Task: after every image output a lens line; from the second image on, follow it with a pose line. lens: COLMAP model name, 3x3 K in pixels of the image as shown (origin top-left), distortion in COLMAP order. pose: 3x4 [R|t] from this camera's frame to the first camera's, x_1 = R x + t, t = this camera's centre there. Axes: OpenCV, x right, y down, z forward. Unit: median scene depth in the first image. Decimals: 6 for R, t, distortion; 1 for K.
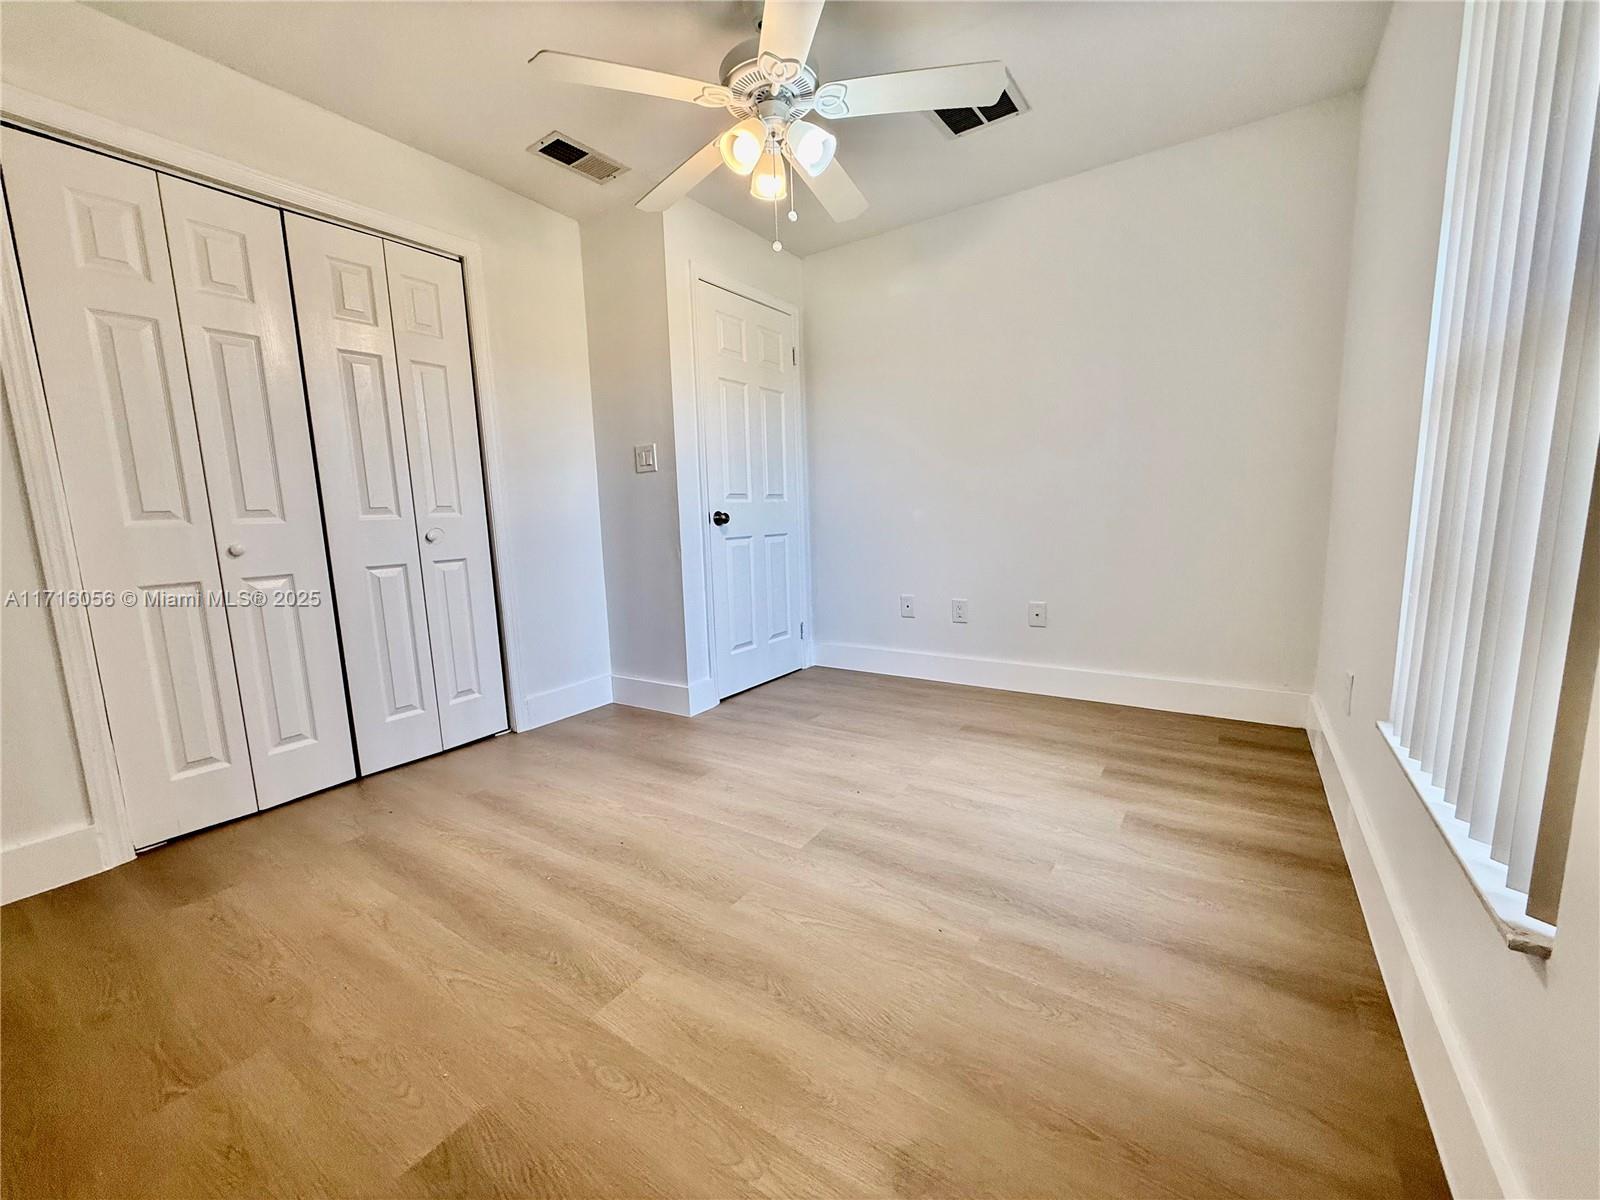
lens RADIAL K [[639.9, 0, 794.8], [0, 639.9, 604.4], [0, 0, 1]] dist [0.001023, -0.000063]
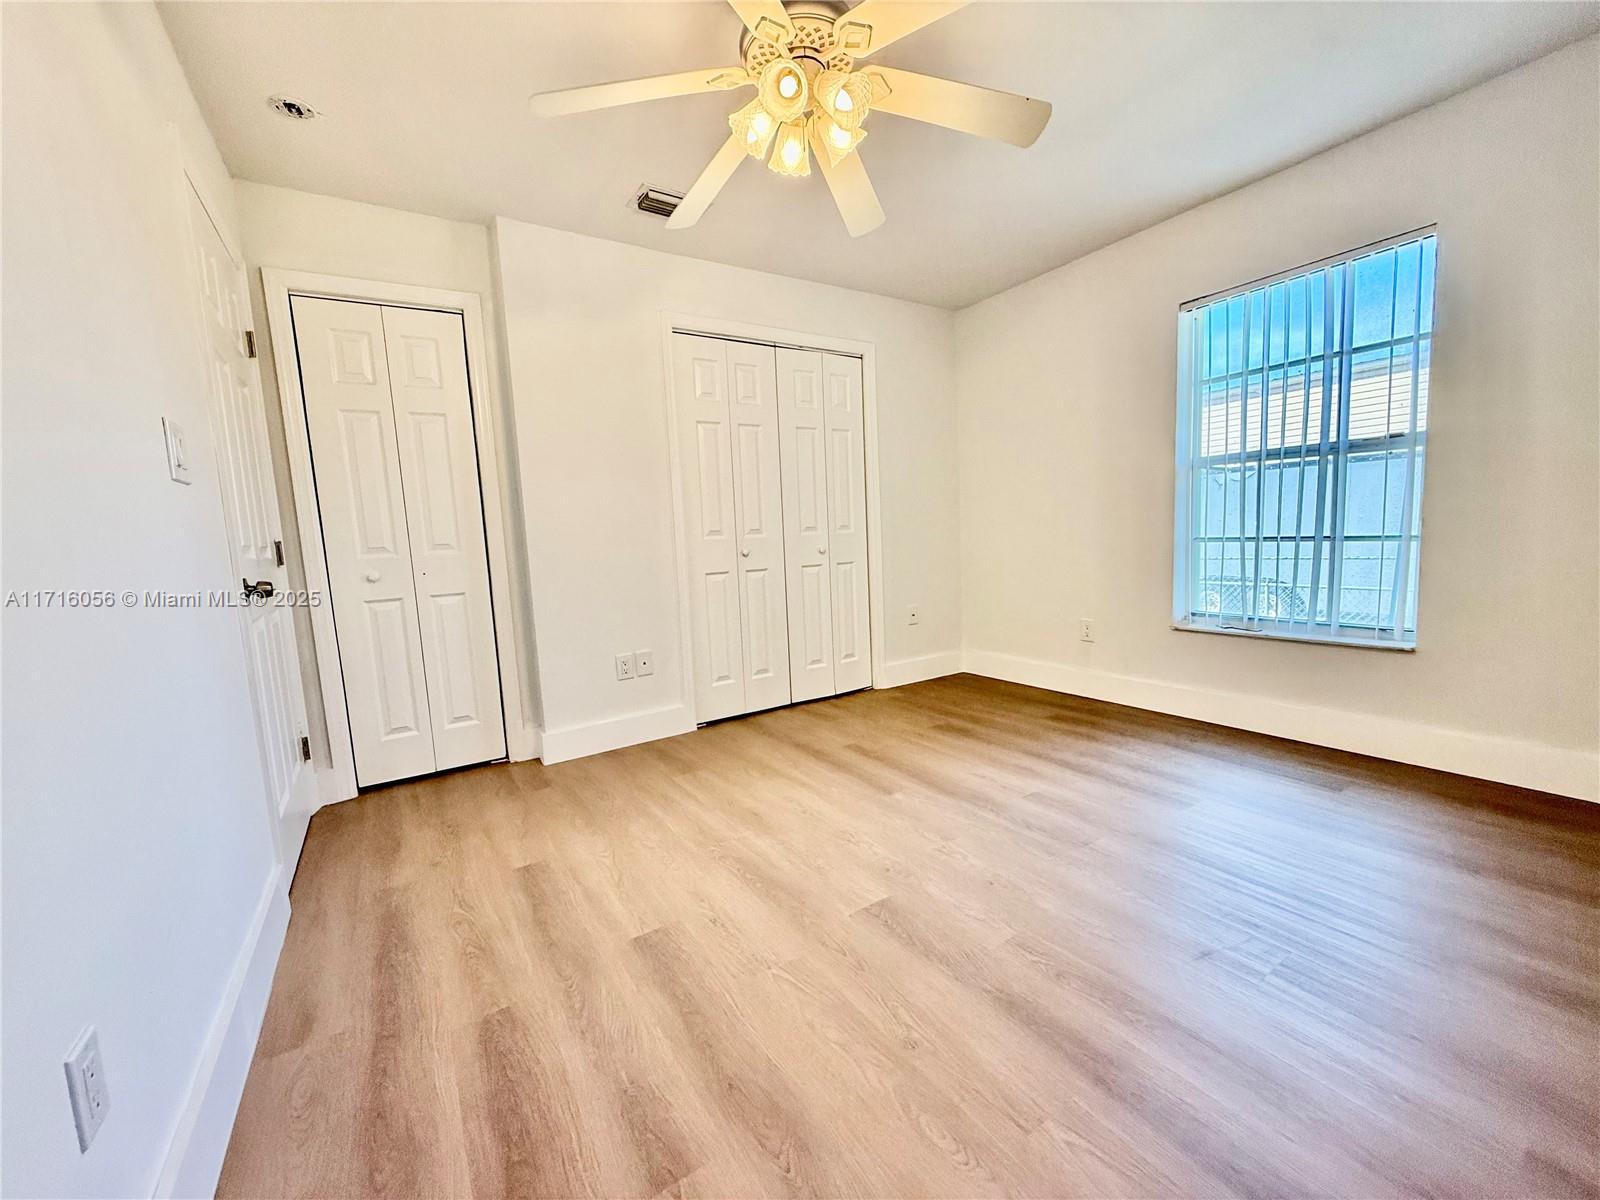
lens RADIAL K [[639.9, 0, 794.8], [0, 639.9, 604.4], [0, 0, 1]] dist [0.001023, -0.000063]
pose [[0.911936, 0.032623, -0.409033, 0.444743], [-0.037934, 0.999268, -0.004876, -0.071338], [0.408575, 0.019962, 0.912506, 0.271940]]
